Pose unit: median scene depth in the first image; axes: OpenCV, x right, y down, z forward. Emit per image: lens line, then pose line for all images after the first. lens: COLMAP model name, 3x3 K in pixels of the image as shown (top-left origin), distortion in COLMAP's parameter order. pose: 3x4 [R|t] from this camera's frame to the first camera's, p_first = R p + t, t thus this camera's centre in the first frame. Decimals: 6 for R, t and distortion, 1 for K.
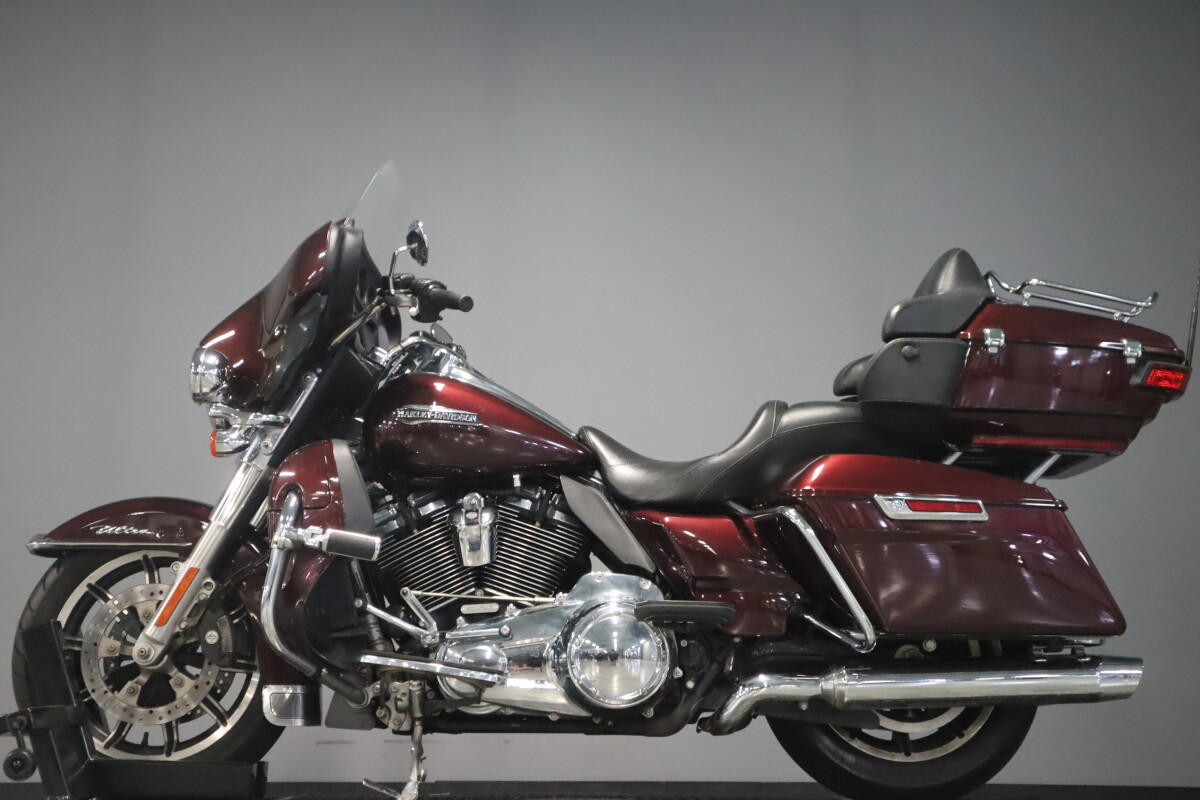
lens RADIAL K [[1616.3, 0, 600.0], [0, 1616.3, 400.0], [0, 0, 1]] dist [0.013471, 0.596325]
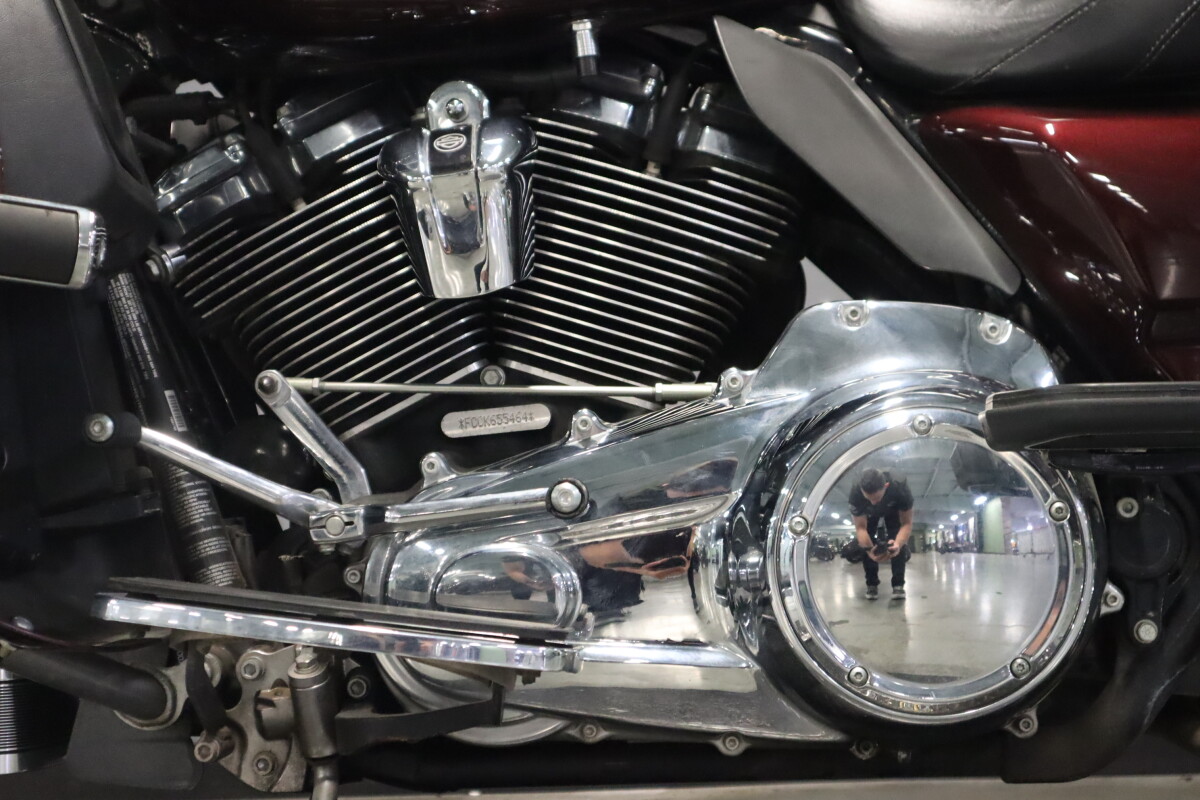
lens RADIAL K [[2065.2, 0, 597.8], [0, 2065.2, 364.1], [0, 0, 1]] dist [0.072756, -0.006983]
pose [[0.997328, -0.041337, -0.060236, -0.026562], [0.048601, 0.991014, 0.124618, 0.065004], [0.054544, -0.127213, 0.990375, 0.584104]]
